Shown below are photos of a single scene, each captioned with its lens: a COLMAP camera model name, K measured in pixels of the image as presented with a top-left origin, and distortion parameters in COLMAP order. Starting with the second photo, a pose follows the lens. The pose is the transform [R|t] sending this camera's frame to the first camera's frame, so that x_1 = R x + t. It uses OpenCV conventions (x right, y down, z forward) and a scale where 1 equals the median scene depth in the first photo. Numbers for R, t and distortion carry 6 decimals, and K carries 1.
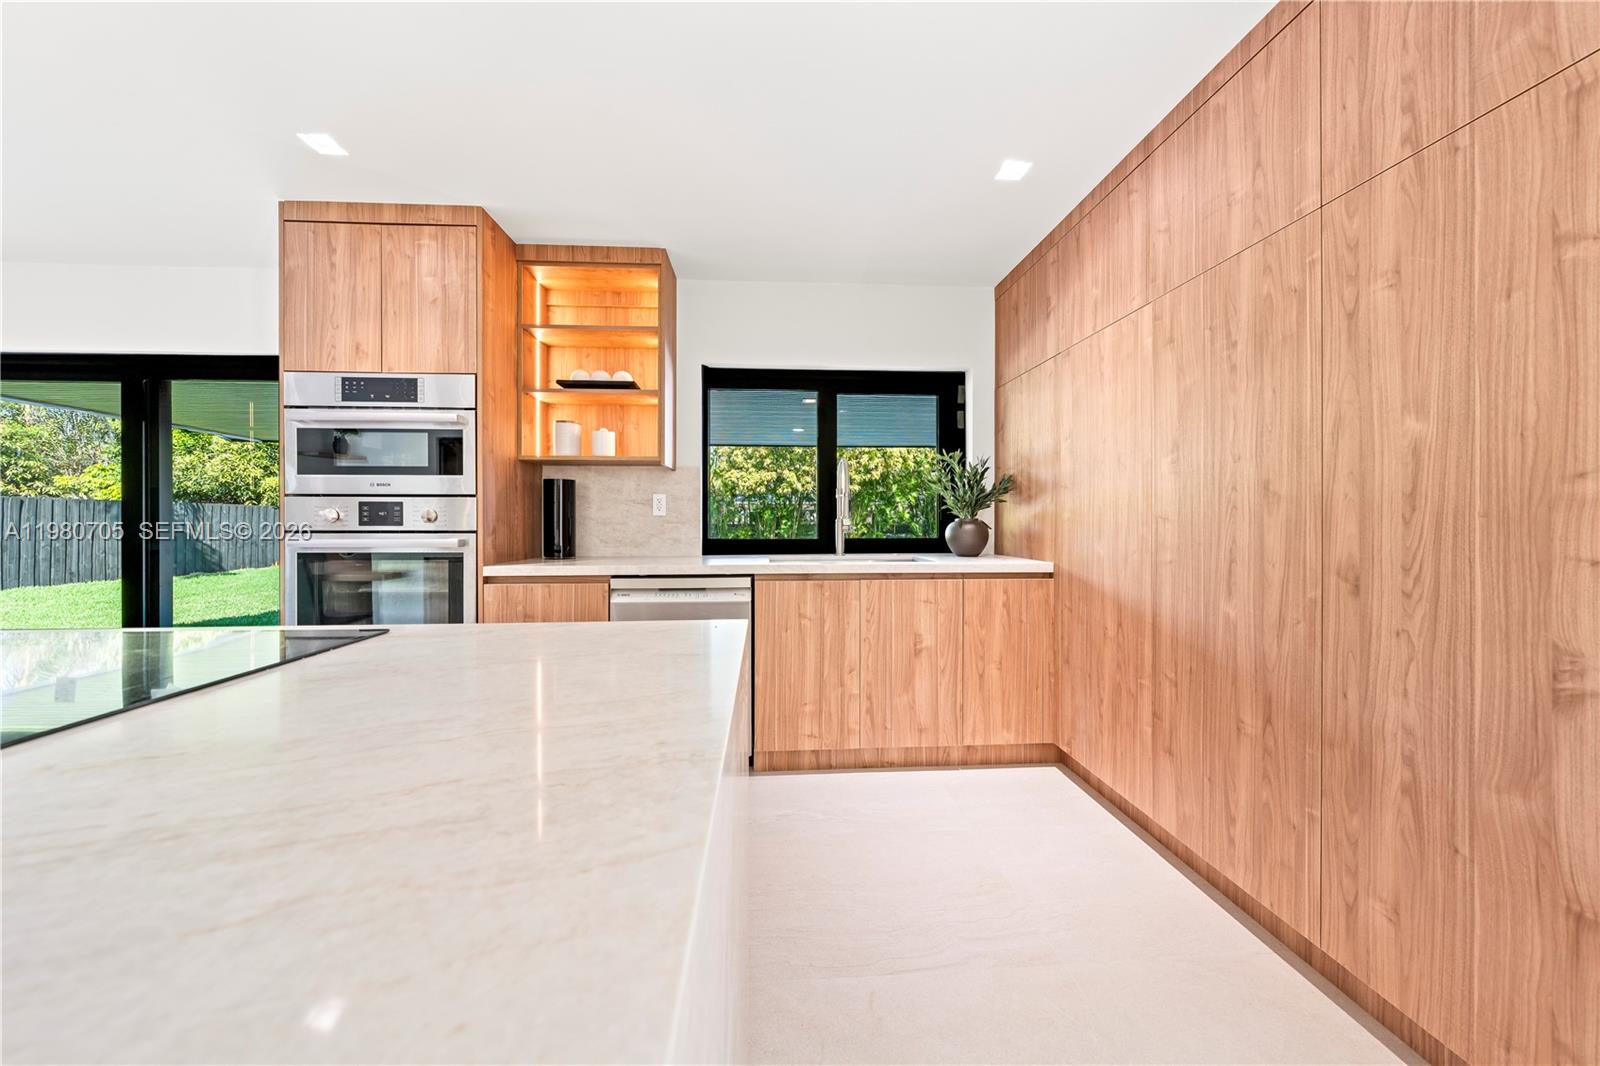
lens RADIAL K [[546.6, 0, 799.9], [0, 546.6, 521.6], [0, 0, 1]] dist [-0.007420, 0.000352]
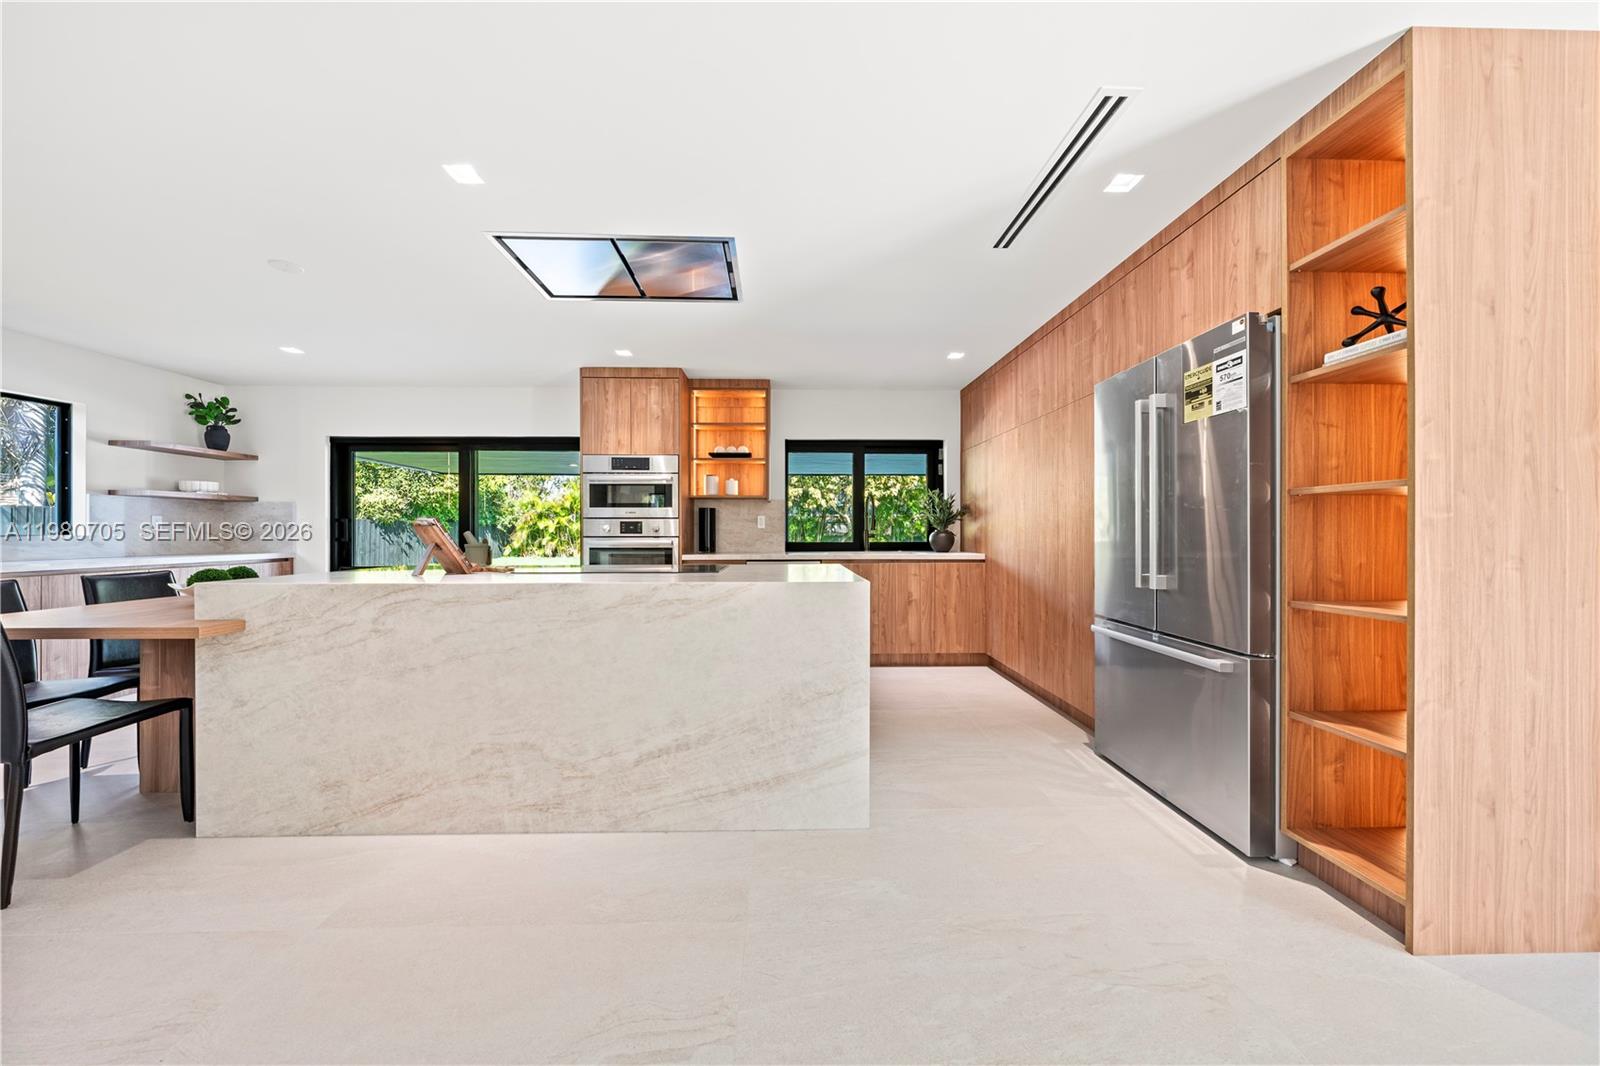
lens RADIAL K [[546.6, 0, 798.6], [0, 546.6, 535.8], [0, 0, 1]] dist [-0.007420, 0.000352]
pose [[0.999298, -0.000091, -0.037457, -0.092837], [0.000180, 0.999997, 0.002373, 0.009866], [0.037456, -0.002378, 0.999295, -0.869645]]
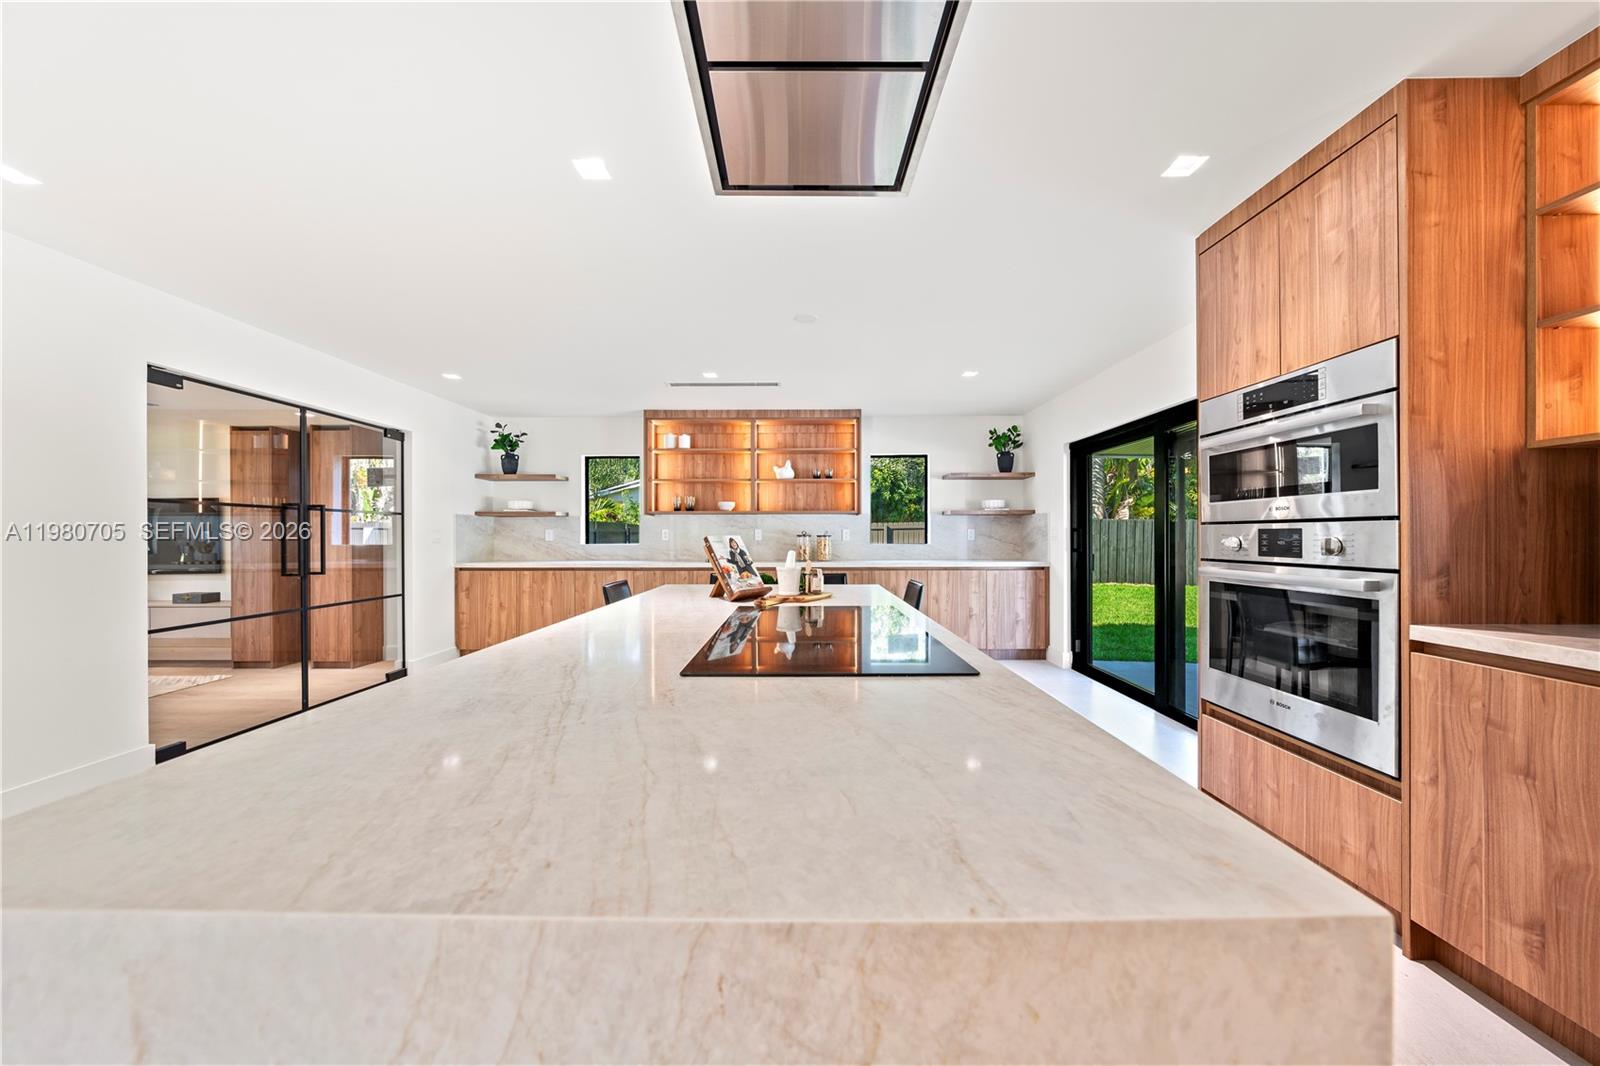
lens RADIAL K [[546.6, 0, 799.1], [0, 546.6, 538.4], [0, 0, 1]] dist [-0.007420, 0.000352]
pose [[-0.072686, 0.004437, -0.997345, 0.118567], [0.001252, 0.999990, 0.004357, -0.024357], [0.997354, -0.000932, -0.072691, 0.297843]]
